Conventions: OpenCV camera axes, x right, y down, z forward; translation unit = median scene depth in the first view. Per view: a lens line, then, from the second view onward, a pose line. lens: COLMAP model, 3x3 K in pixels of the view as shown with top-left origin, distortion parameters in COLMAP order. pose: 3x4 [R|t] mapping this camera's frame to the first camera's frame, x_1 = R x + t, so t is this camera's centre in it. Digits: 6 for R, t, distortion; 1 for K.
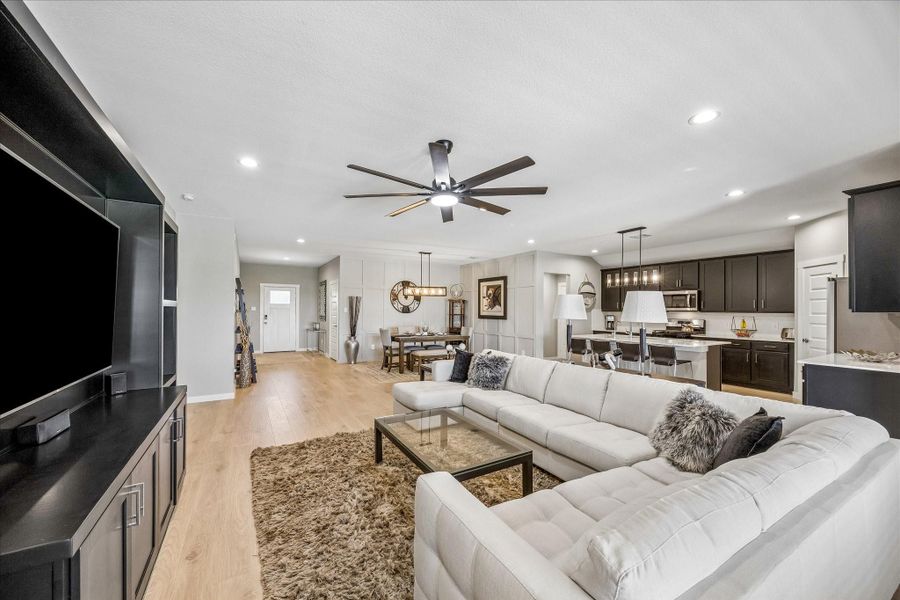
lens RADIAL K [[346.6, 0, 448.6], [0, 346.6, 308.8], [0, 0, 1]] dist [-0.005448, 0.000710]
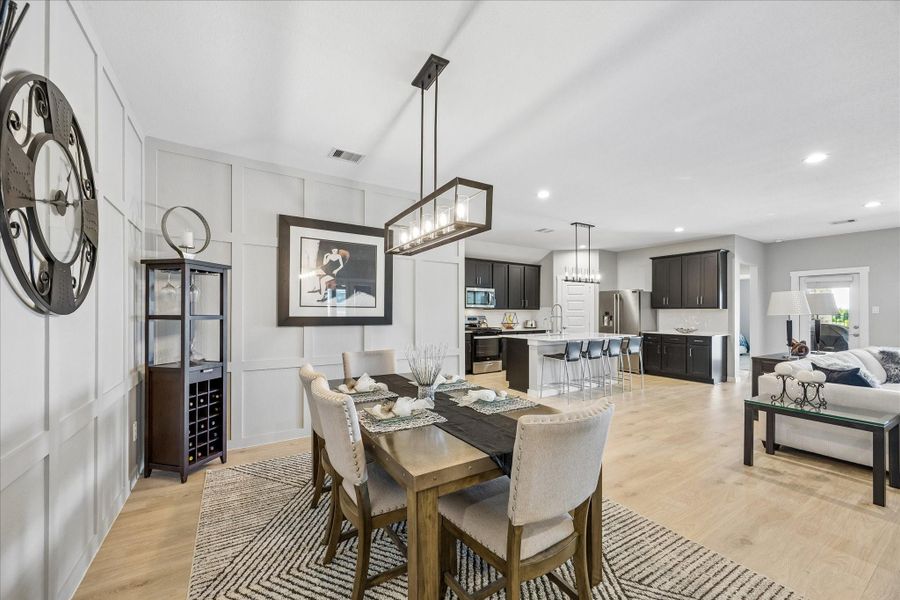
lens RADIAL K [[346.6, 0, 449.1], [0, 346.6, 311.1], [0, 0, 1]] dist [-0.005448, 0.000710]
pose [[-0.020607, -0.003434, 0.999782, -0.301250], [-0.008298, 0.999960, 0.003263, 0.011251], [-0.999753, -0.008229, -0.020635, 0.934921]]
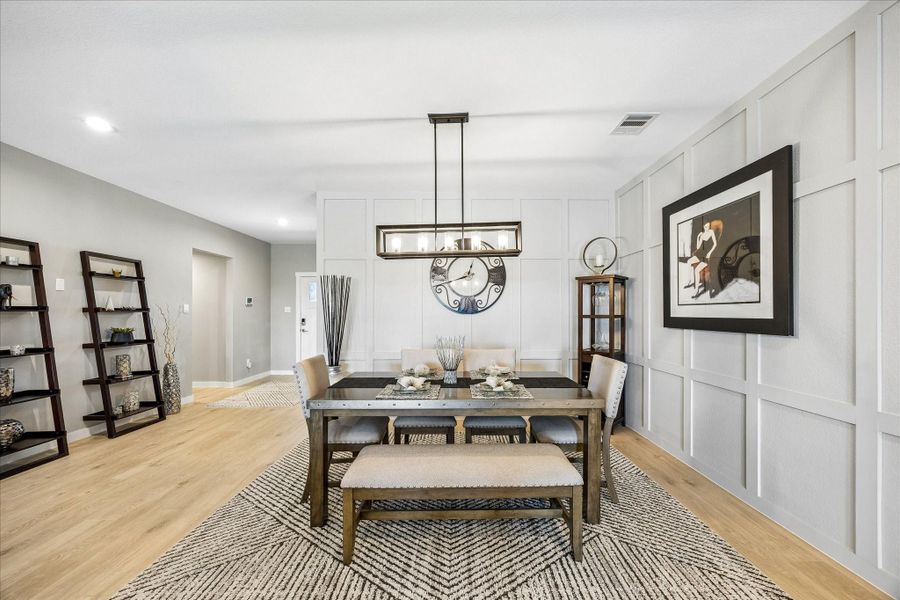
lens RADIAL K [[346.6, 0, 460.2], [0, 346.6, 313.4], [0, 0, 1]] dist [-0.005448, 0.000710]
pose [[0.871720, -0.010405, -0.489893, 0.087127], [0.012336, 0.999924, 0.000714, 0.013709], [0.489848, -0.006666, 0.871782, 0.694232]]
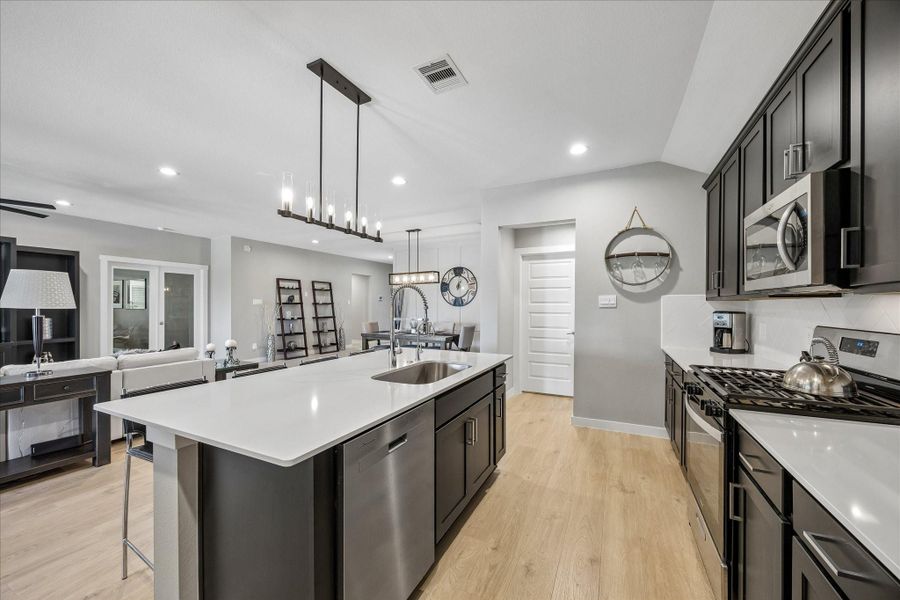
lens RADIAL K [[346.6, 0, 456.1], [0, 346.6, 307.1], [0, 0, 1]] dist [-0.005448, 0.000710]
pose [[0.568085, -0.000024, -0.822970, 0.611362], [0.006008, 0.999973, 0.004118, 0.012685], [0.822948, -0.007284, 0.568070, 0.592514]]
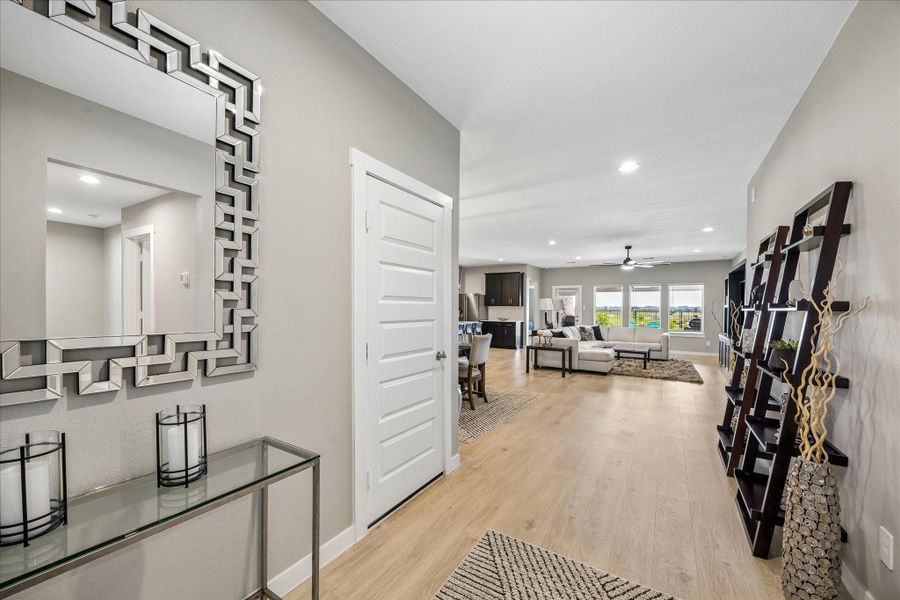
lens RADIAL K [[346.6, 0, 443.0], [0, 346.6, 306.0], [0, 0, 1]] dist [-0.005448, 0.000710]
pose [[-0.443853, -0.006010, 0.896079, -0.594281], [-0.016012, 0.999871, -0.001225, 0.009329], [-0.895956, -0.014892, -0.443892, 1.162760]]
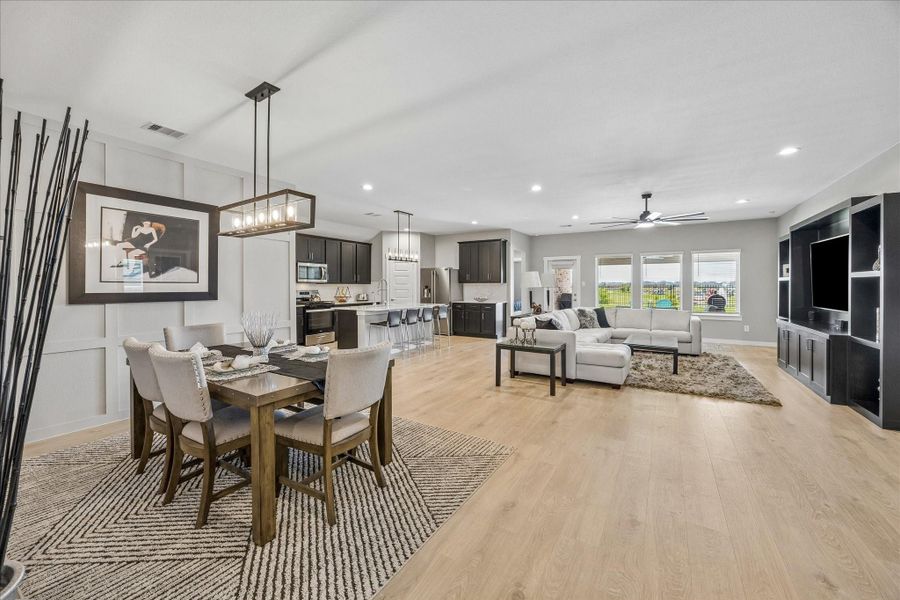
lens RADIAL K [[346.6, 0, 447.6], [0, 346.6, 285.3], [0, 0, 1]] dist [-0.005448, 0.000710]
pose [[-0.456721, -0.003881, 0.889601, -0.393674], [-0.004747, 0.999987, 0.001926, 0.009505], [-0.889597, -0.003344, -0.456734, 0.938230]]
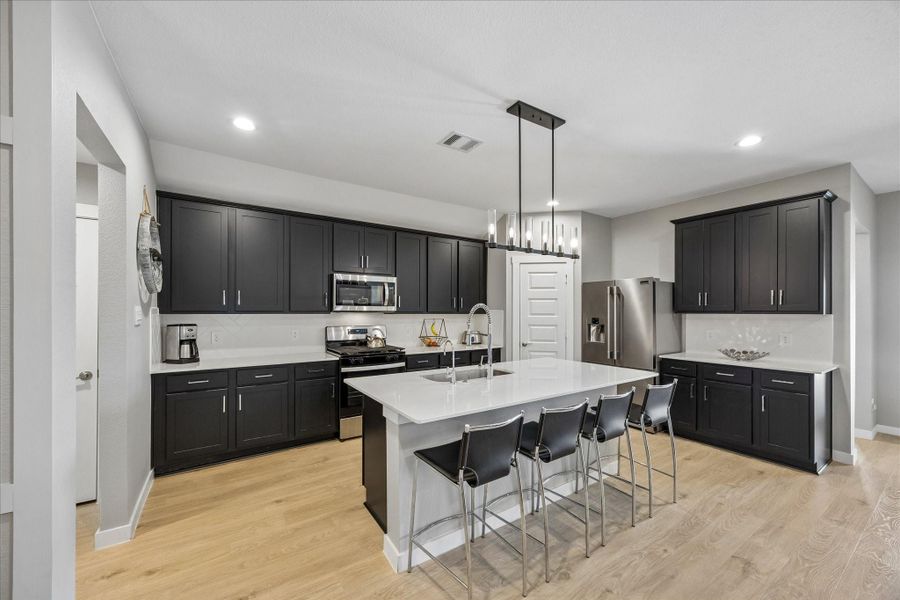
lens RADIAL K [[346.6, 0, 457.0], [0, 346.6, 310.2], [0, 0, 1]] dist [-0.005448, 0.000710]
pose [[-0.063614, 0.000133, 0.997975, 0.081474], [-0.006711, 0.999977, -0.000561, 0.002756], [-0.997952, -0.006733, -0.063612, 0.747775]]
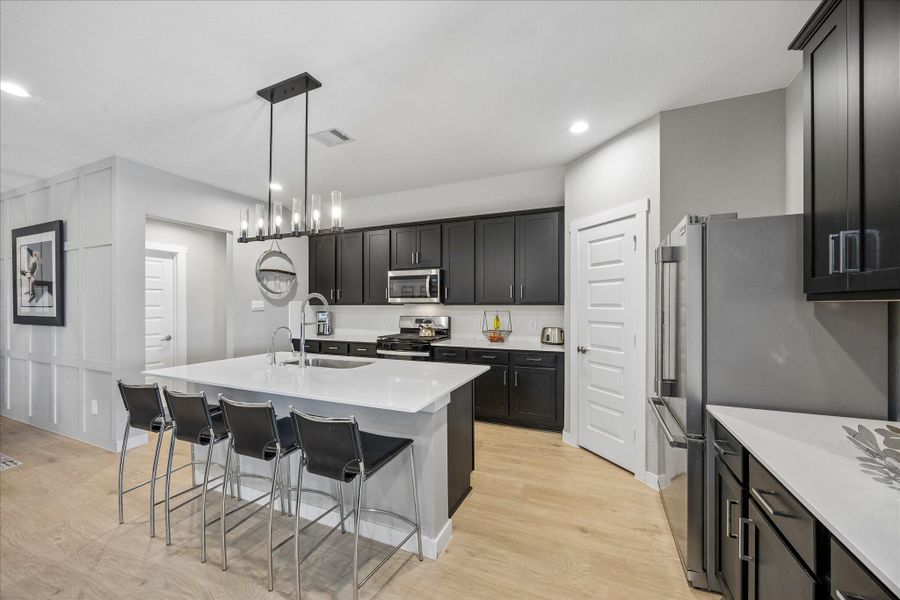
lens RADIAL K [[346.6, 0, 455.3], [0, 346.6, 306.6], [0, 0, 1]] dist [-0.005448, 0.000710]
pose [[0.803374, -0.009408, 0.595400, 0.298887], [0.003191, 0.999929, 0.011494, 0.004855], [-0.595466, -0.007334, 0.803347, 0.389542]]
